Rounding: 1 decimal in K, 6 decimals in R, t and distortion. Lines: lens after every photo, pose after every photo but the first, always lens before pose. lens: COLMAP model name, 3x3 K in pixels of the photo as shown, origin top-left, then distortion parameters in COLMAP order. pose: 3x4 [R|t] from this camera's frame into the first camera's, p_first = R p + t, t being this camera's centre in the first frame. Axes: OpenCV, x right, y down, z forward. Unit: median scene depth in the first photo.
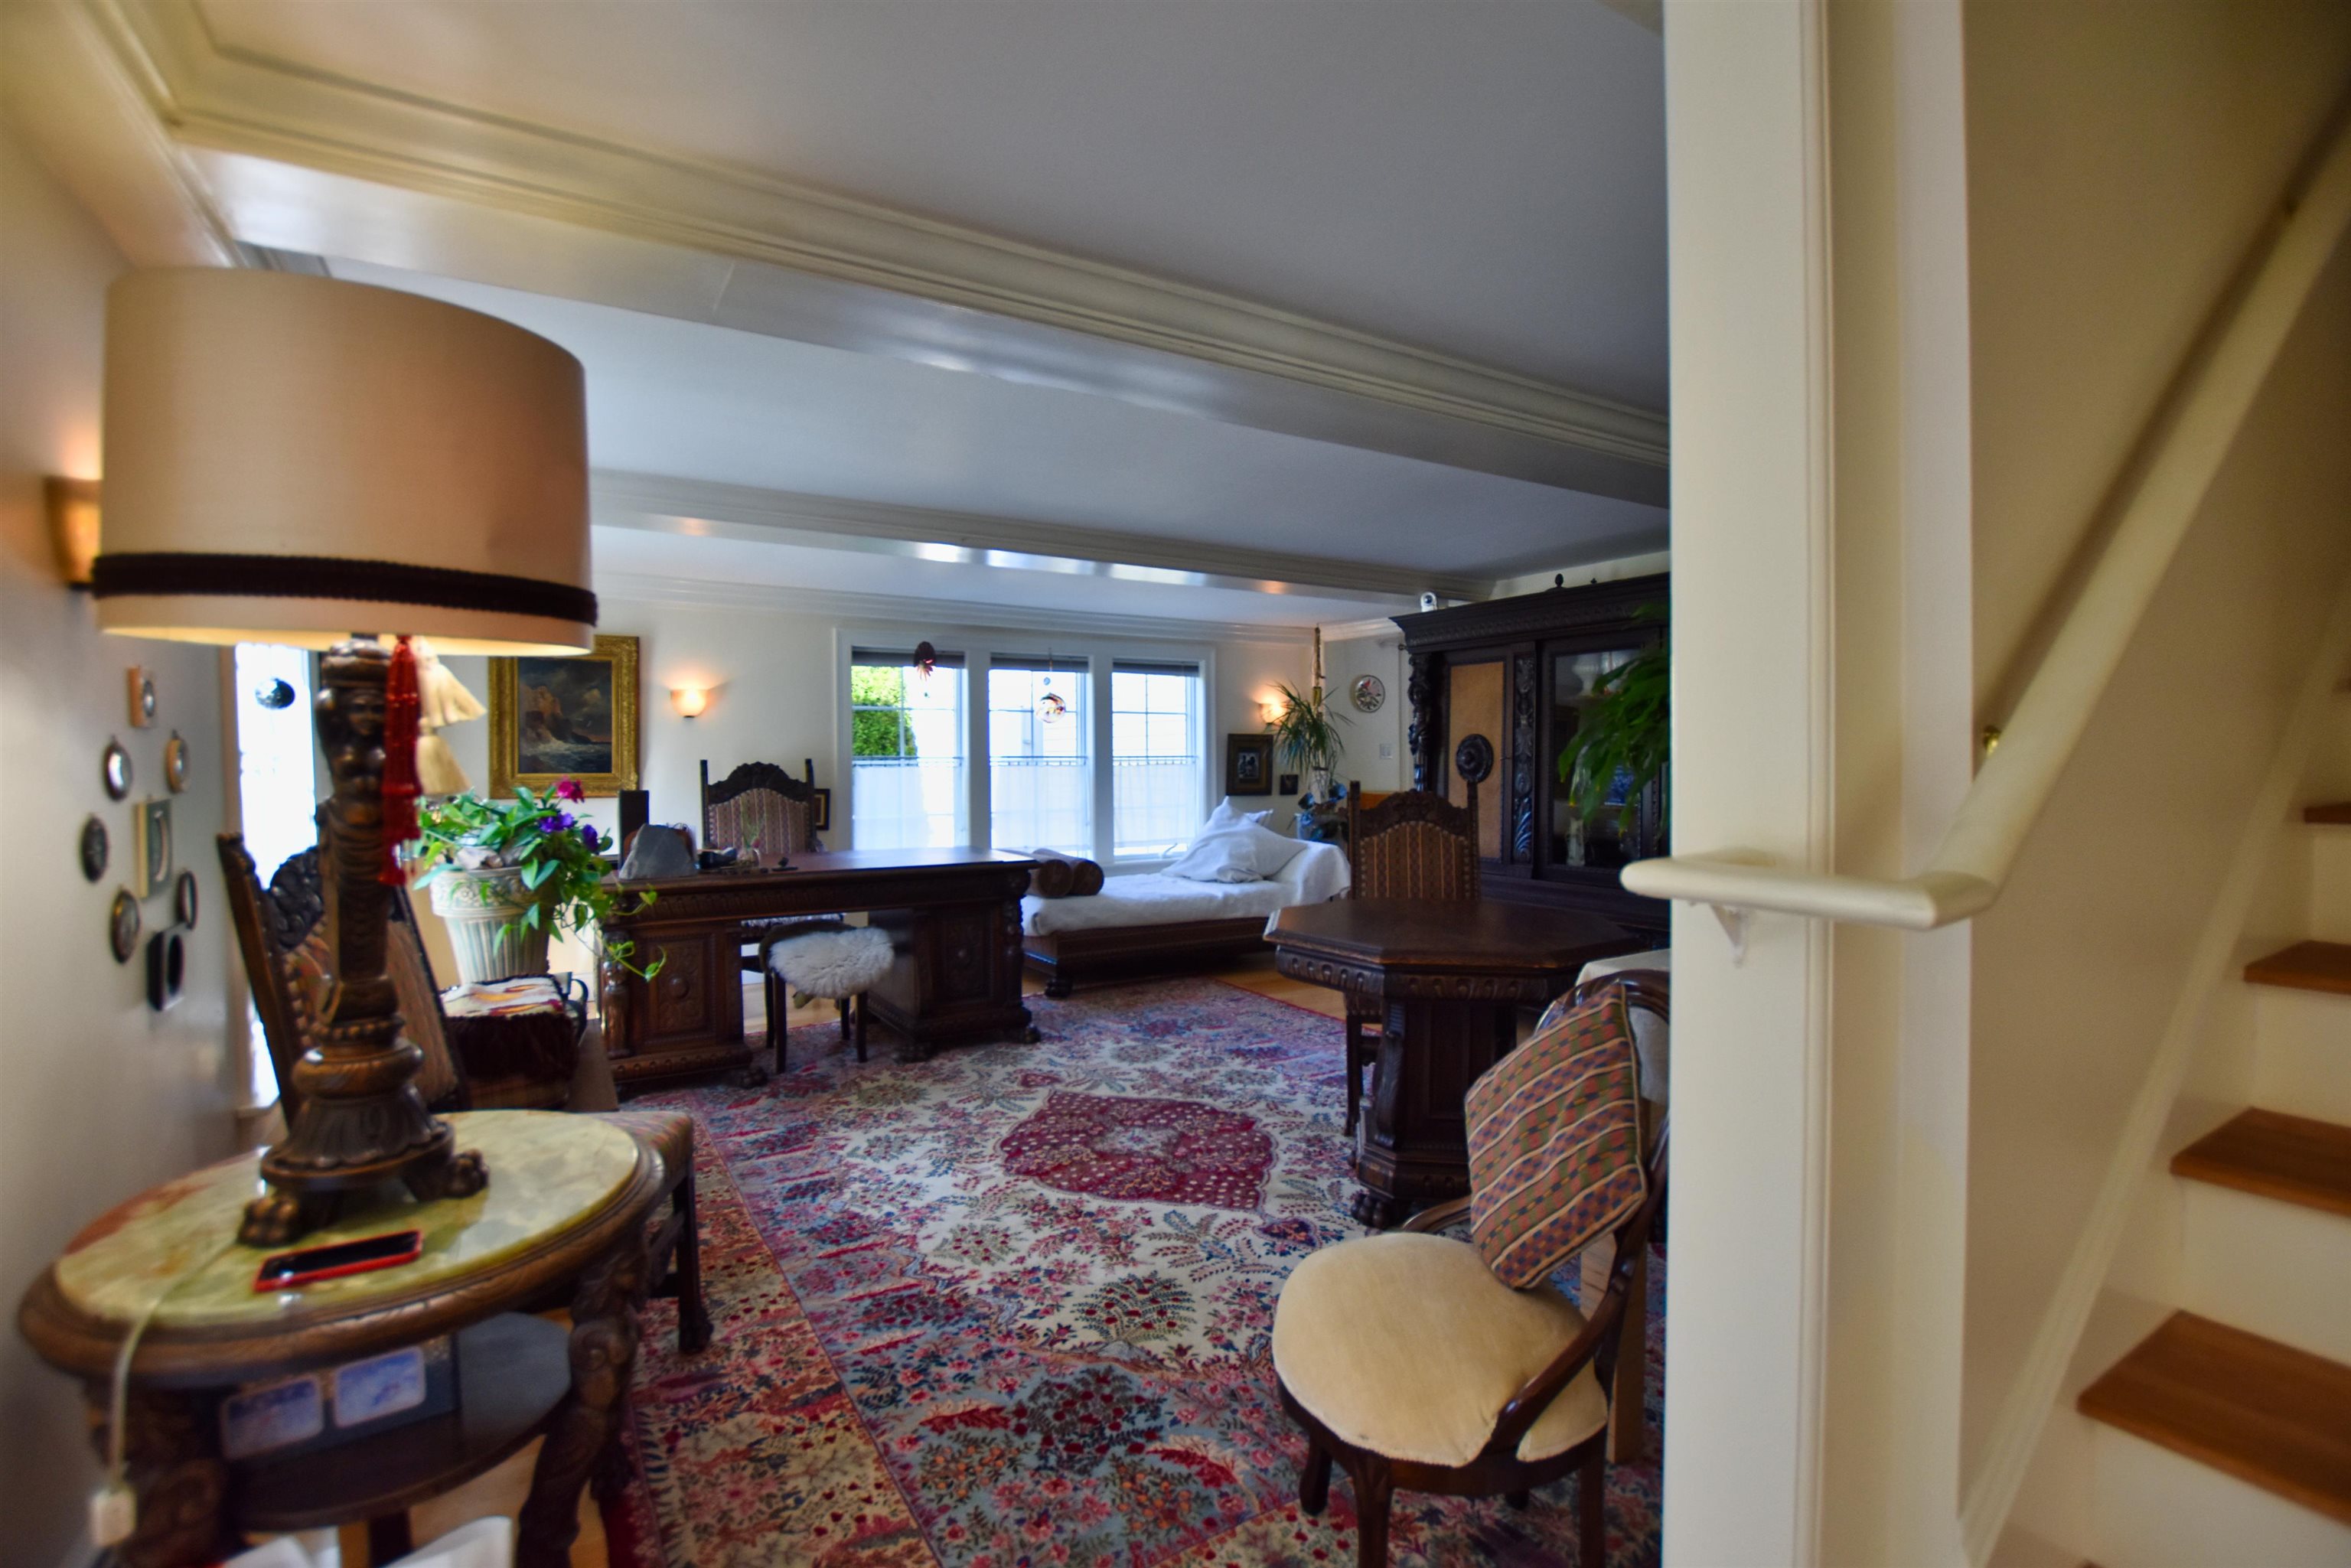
lens RADIAL K [[1042.8, 0, 1184.8], [0, 1042.8, 782.6], [0, 0, 1]] dist [-0.014965, 0.000397]
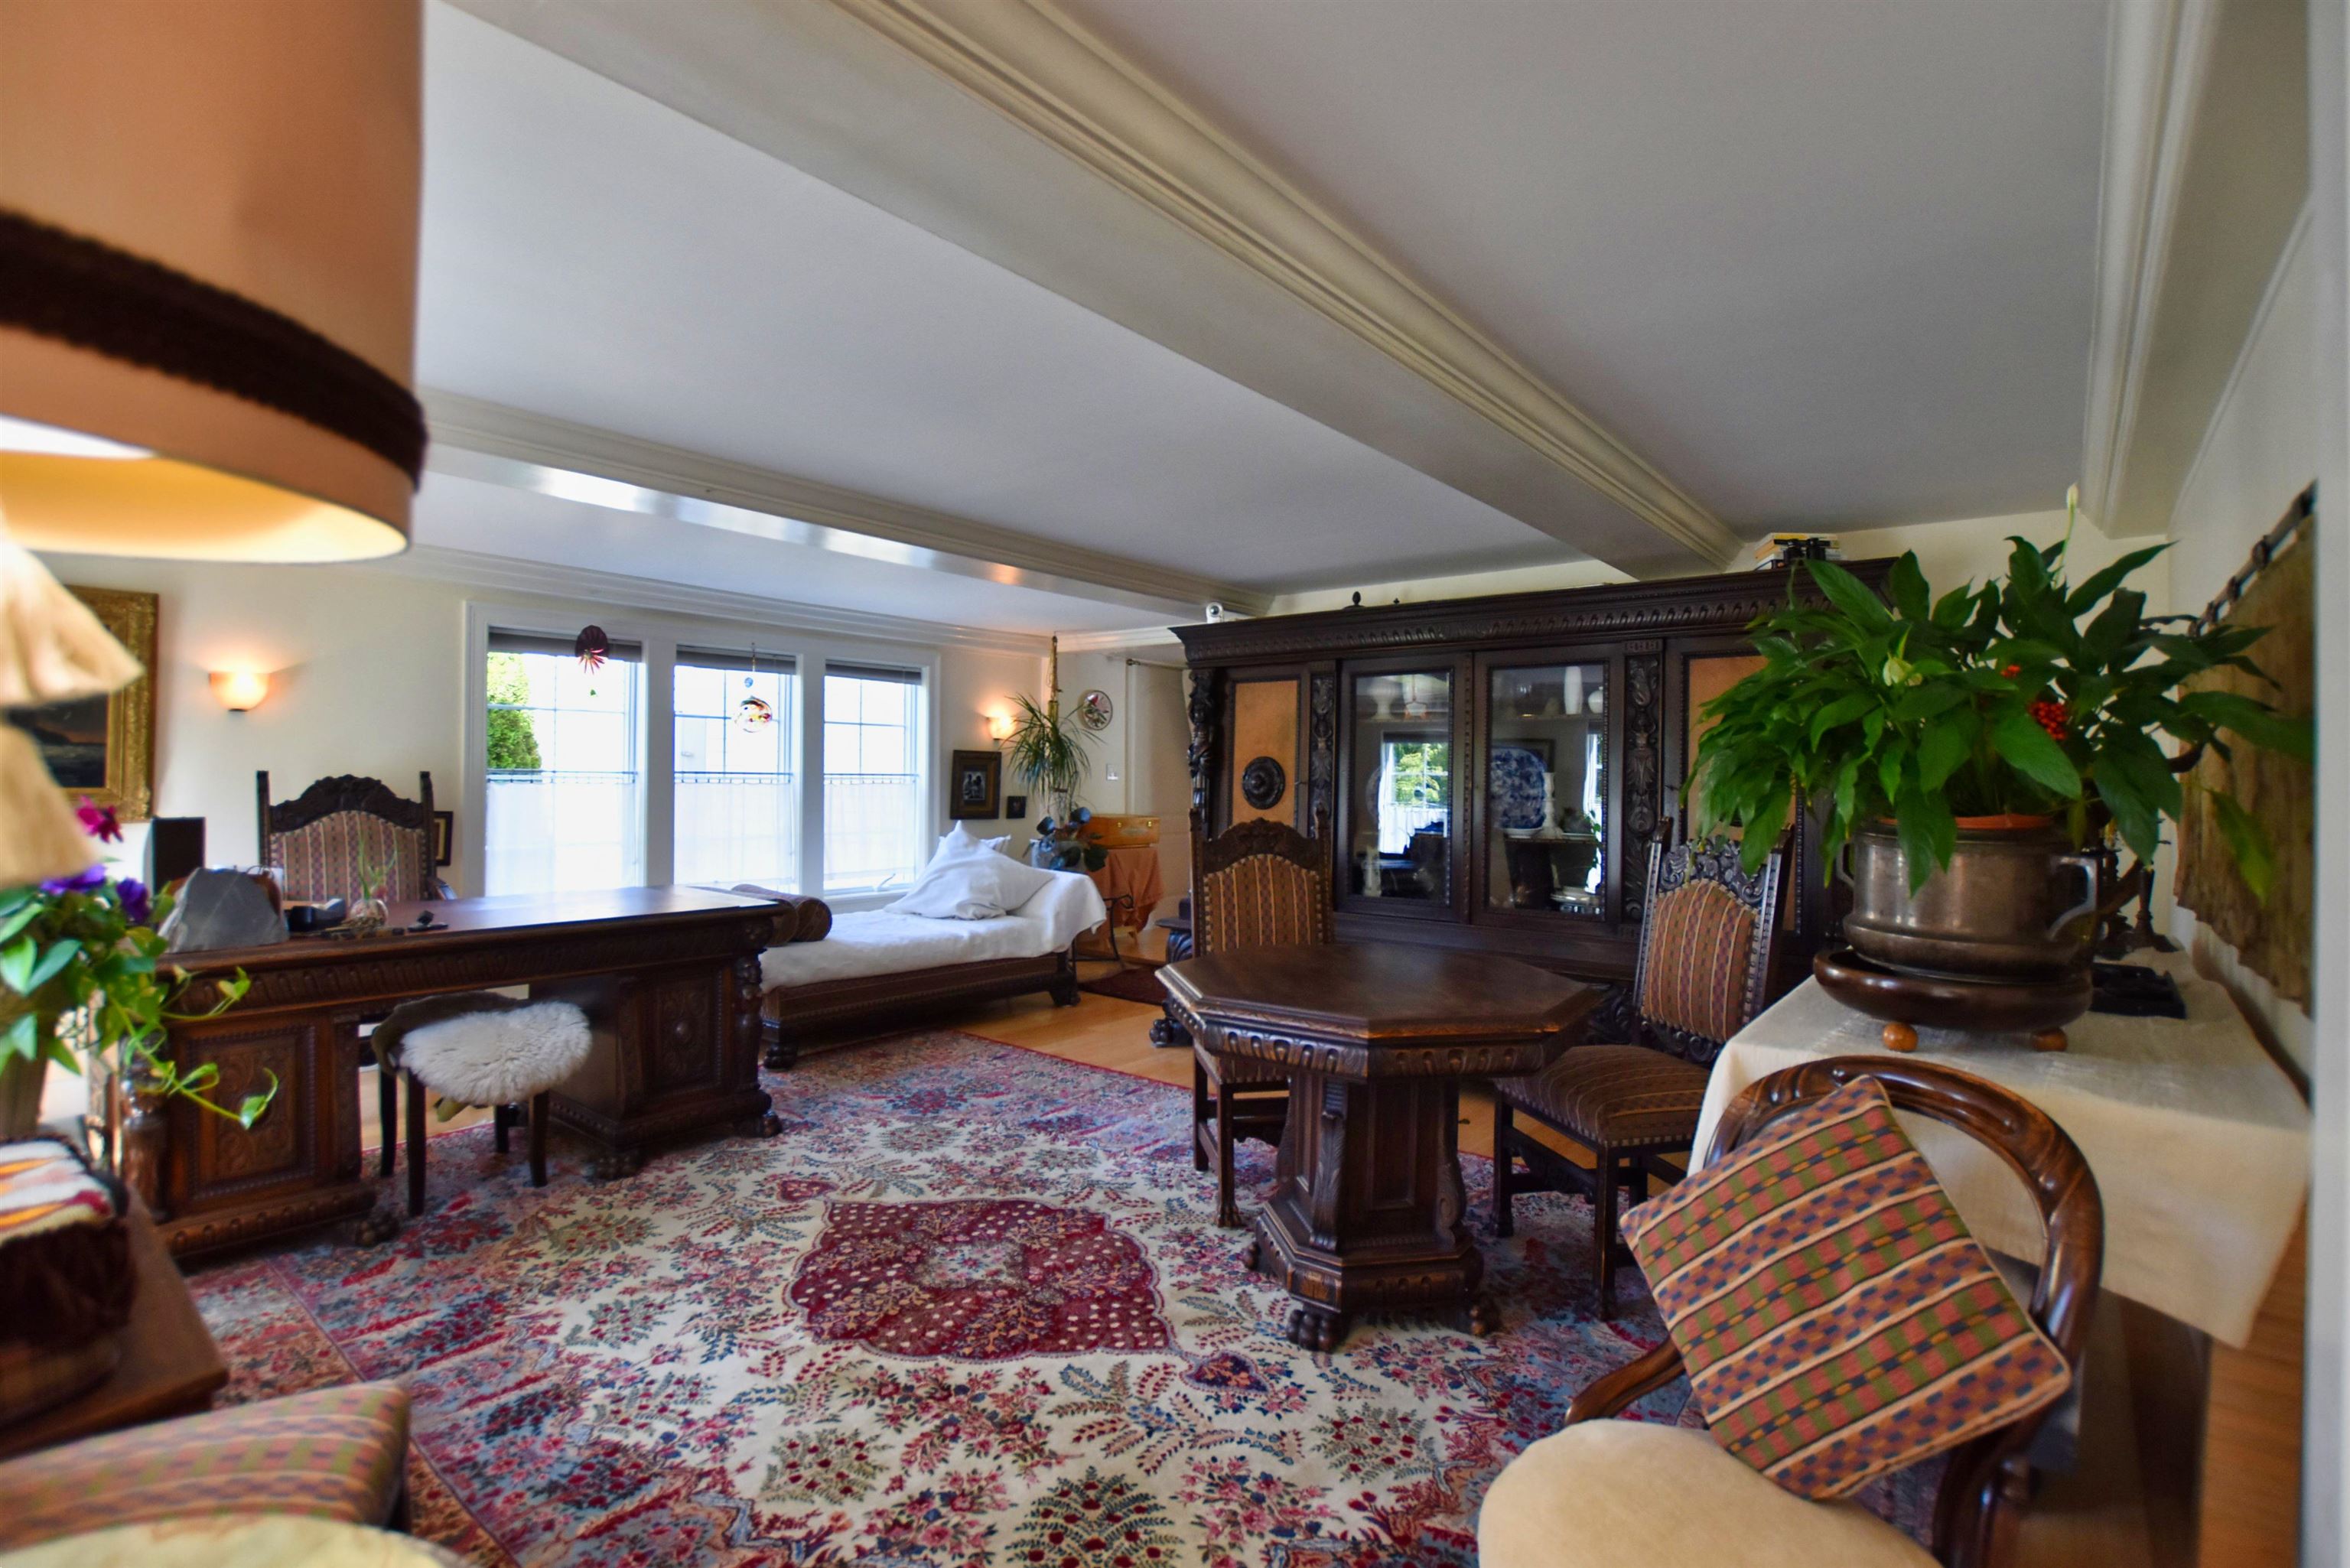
lens RADIAL K [[1057.9, 0, 1170.1], [0, 1057.9, 781.5], [0, 0, 1]] dist [-0.027324, 0.002999]
pose [[0.945867, 0.011940, 0.324336, -0.142793], [-0.006045, 0.999798, -0.019178, -0.006718], [-0.324499, 0.016179, 0.945748, 0.164974]]
